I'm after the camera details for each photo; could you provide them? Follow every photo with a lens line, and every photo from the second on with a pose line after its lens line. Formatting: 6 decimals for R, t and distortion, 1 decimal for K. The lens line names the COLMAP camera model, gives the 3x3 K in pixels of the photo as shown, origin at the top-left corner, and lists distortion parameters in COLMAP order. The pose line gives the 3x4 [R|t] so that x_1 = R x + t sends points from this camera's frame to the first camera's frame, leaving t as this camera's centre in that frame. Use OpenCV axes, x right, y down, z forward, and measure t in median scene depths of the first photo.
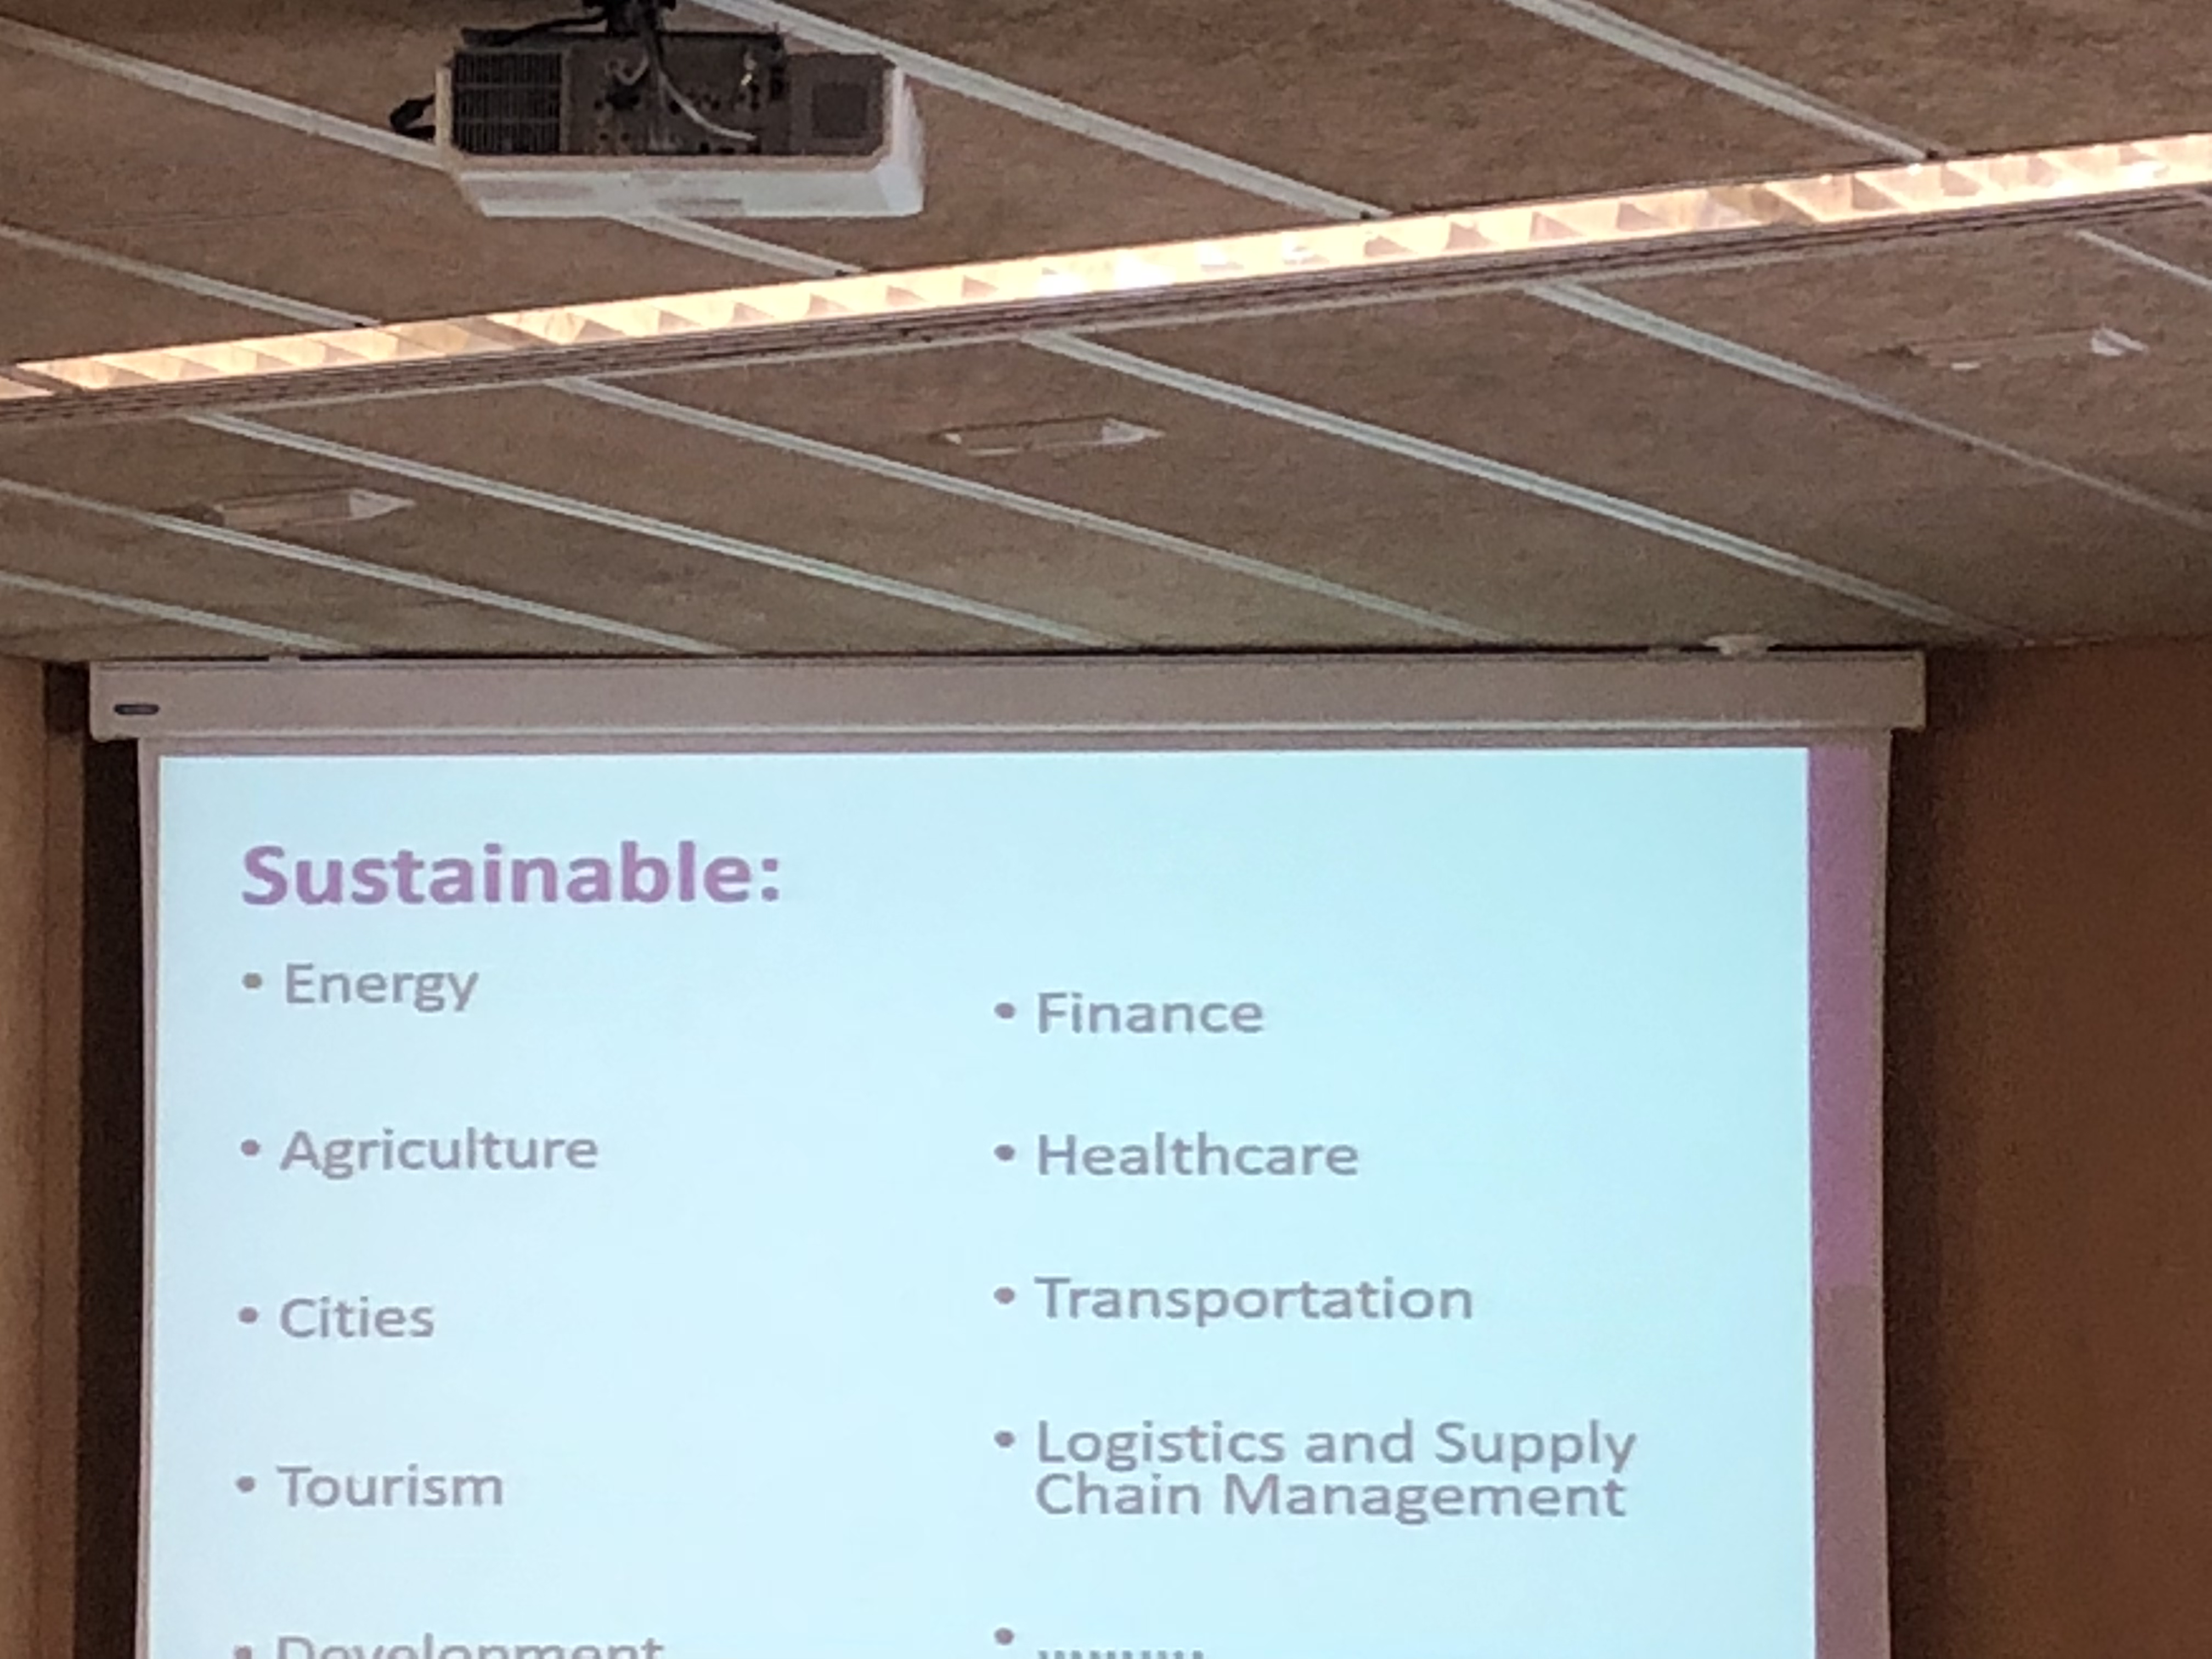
lens RADIAL K [[8361.8, 0, 1106.0], [0, 8361.8, 829.5], [0, 0, 1]] dist [0.067593, 3.829099]
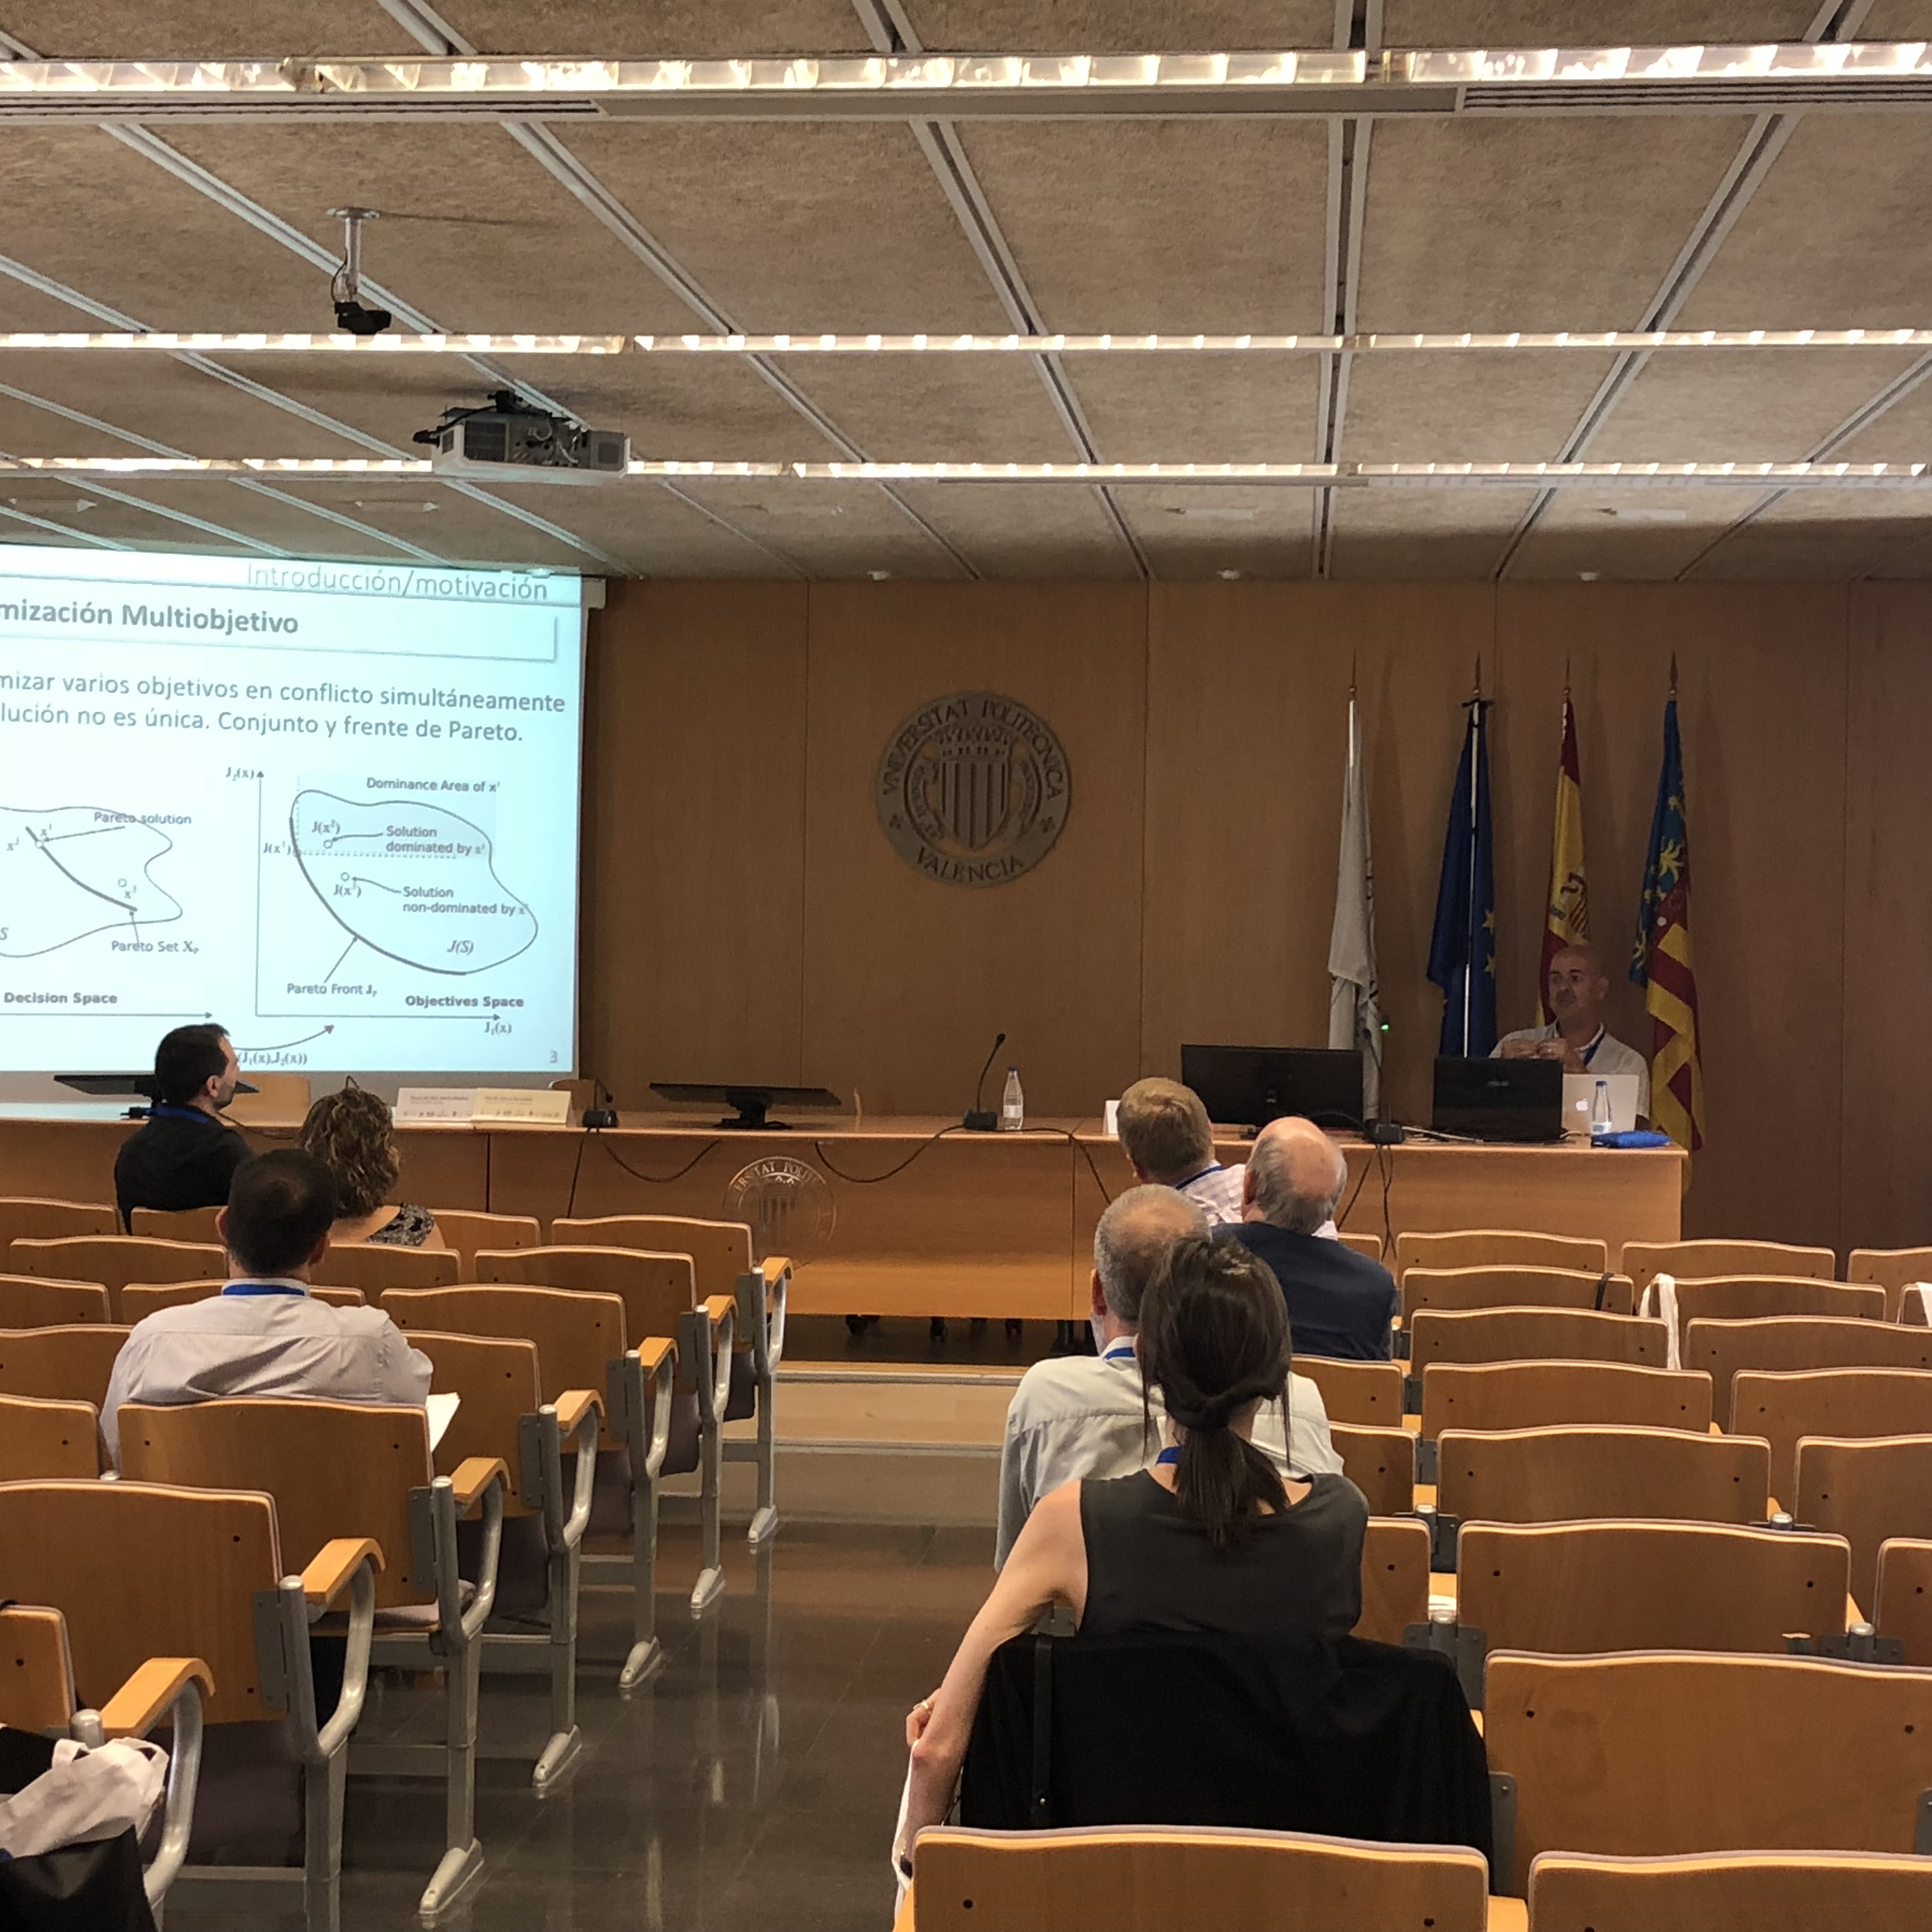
lens RADIAL K [[3507.4, 0, 1027.9], [0, 3507.4, 974.5], [0, 0, 1]] dist [0.206210, -0.302226]
pose [[0.914704, 0.008811, 0.404028, -0.281898], [-0.063404, 0.990510, 0.121941, -0.052351], [-0.399119, -0.137157, 0.906582, -0.073169]]
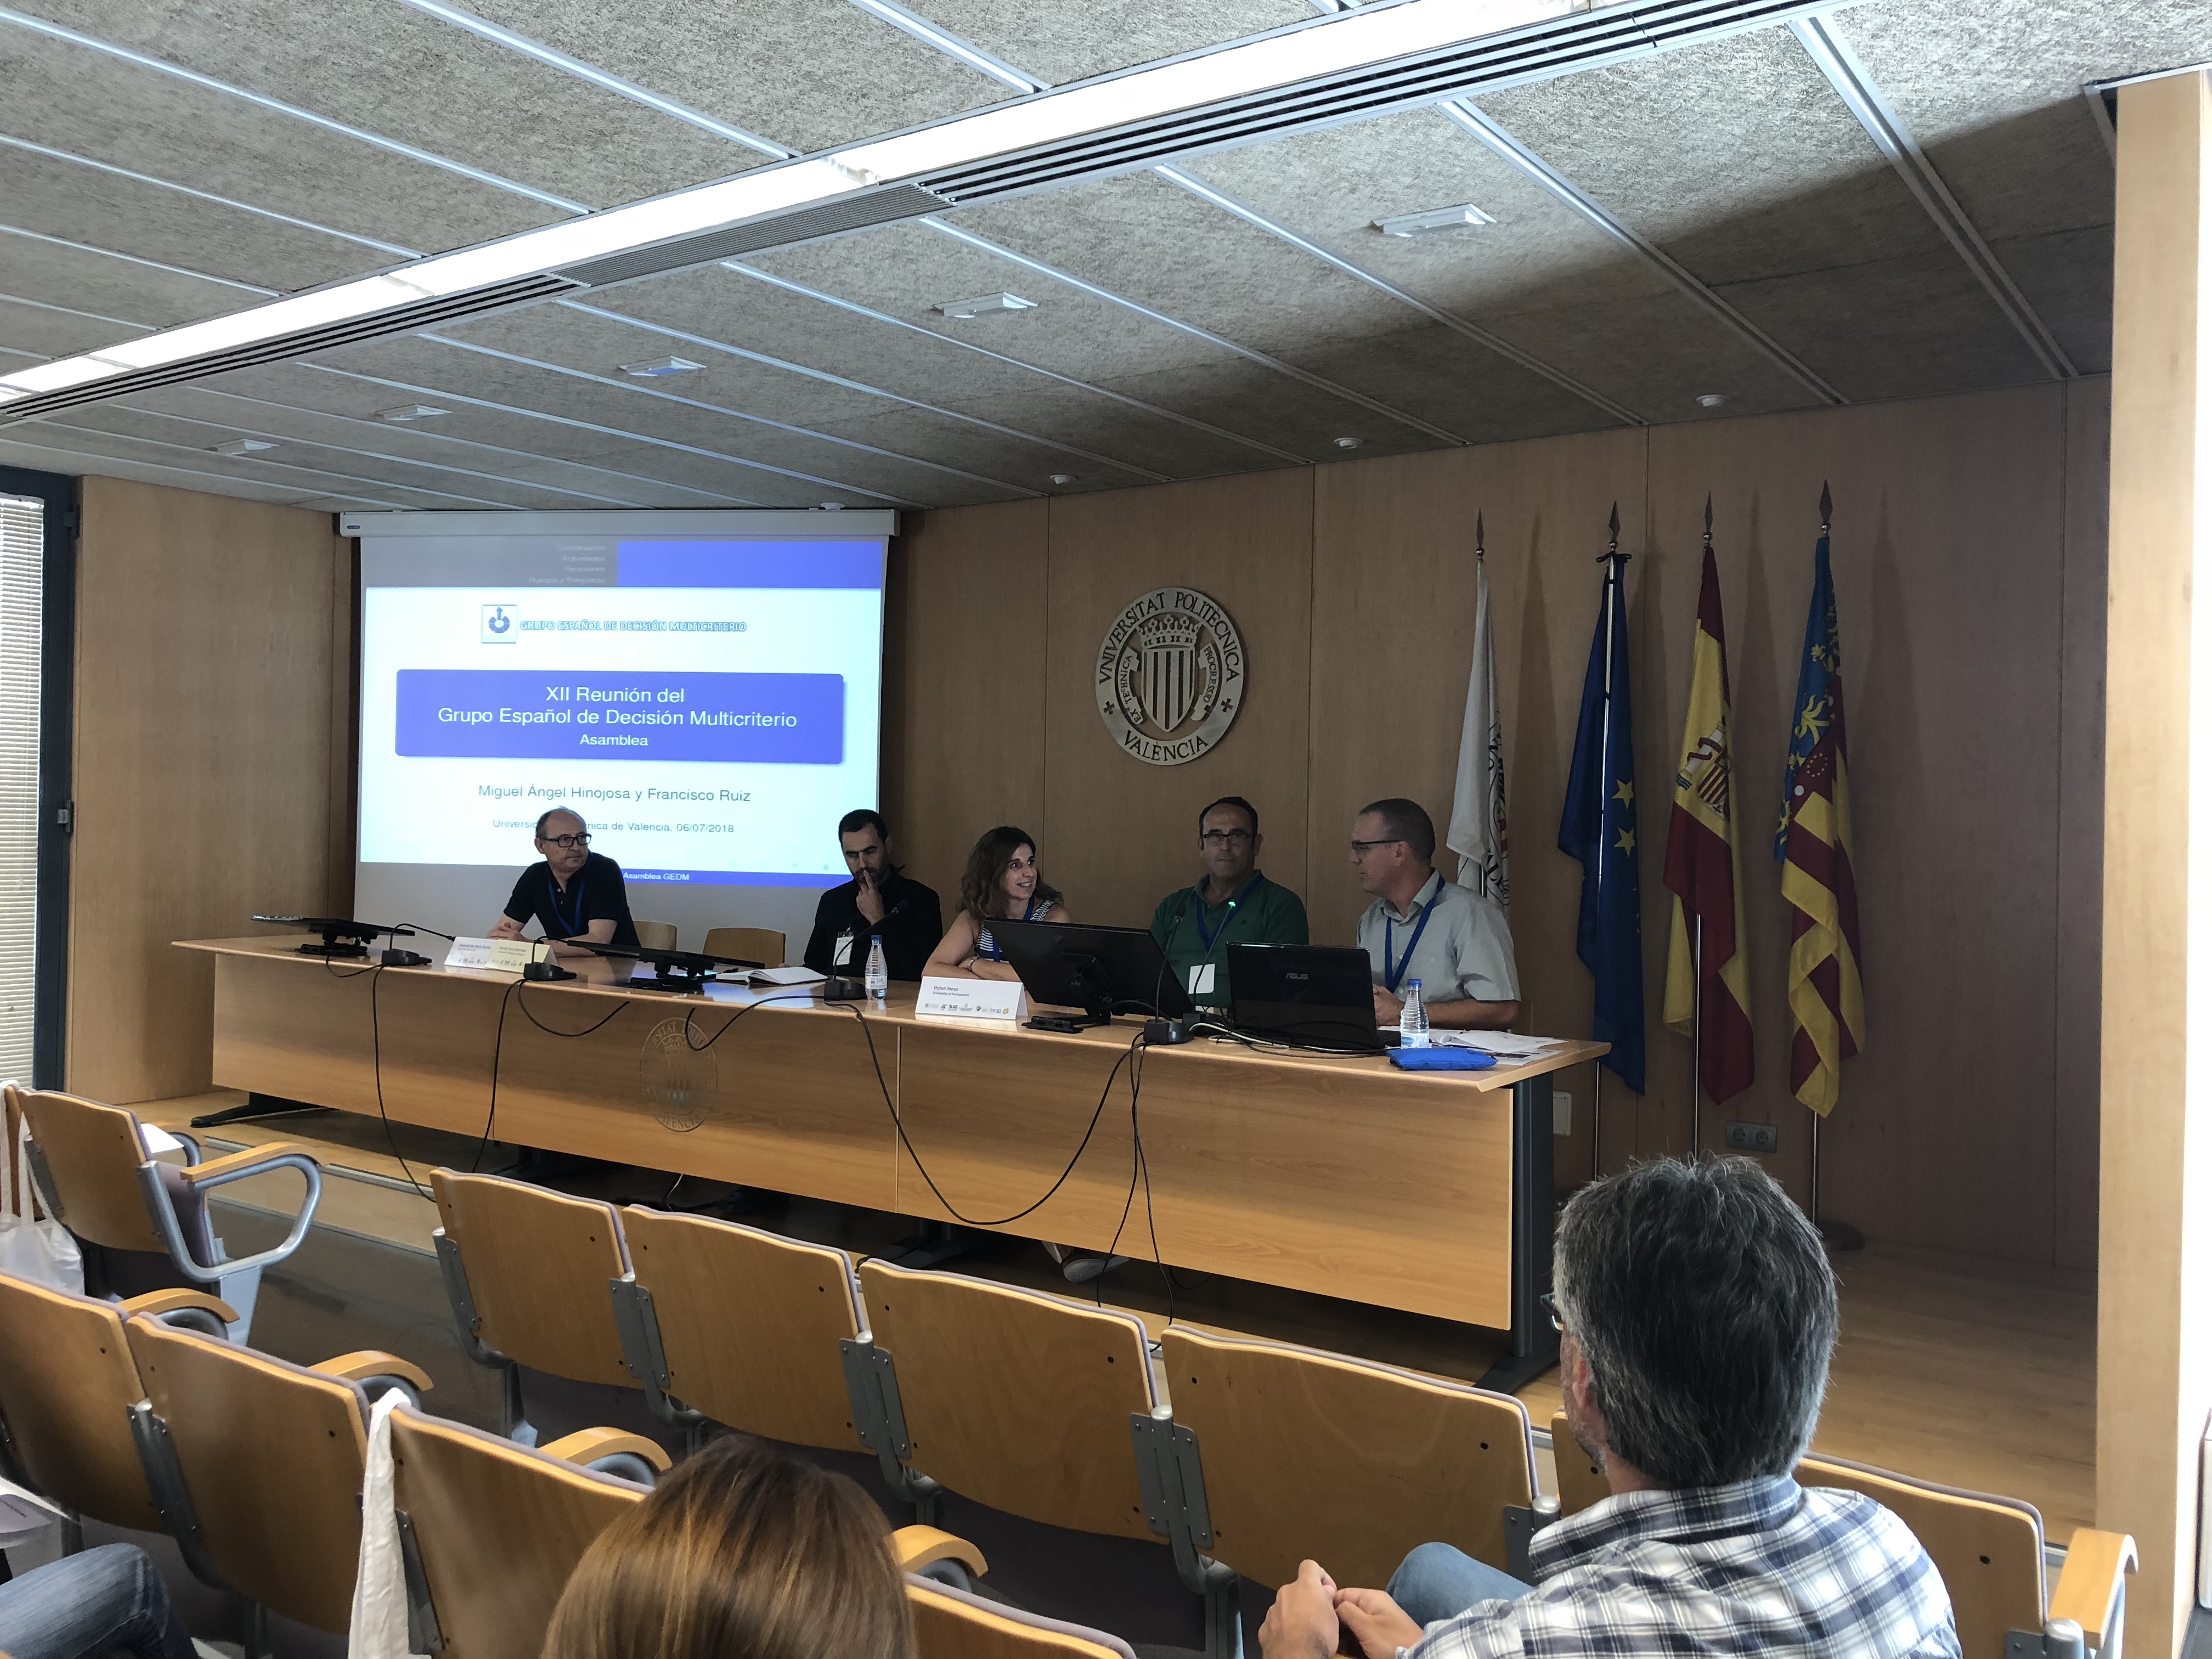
lens RADIAL K [[1815.6, 0, 1117.9], [0, 1815.6, 822.4], [0, 0, 1]] dist [0.045340, -0.004557]
pose [[0.992602, 0.019334, -0.119863, 0.333516], [-0.005241, 0.993143, 0.116792, 0.017878], [0.121299, -0.115300, 0.985897, 0.432342]]
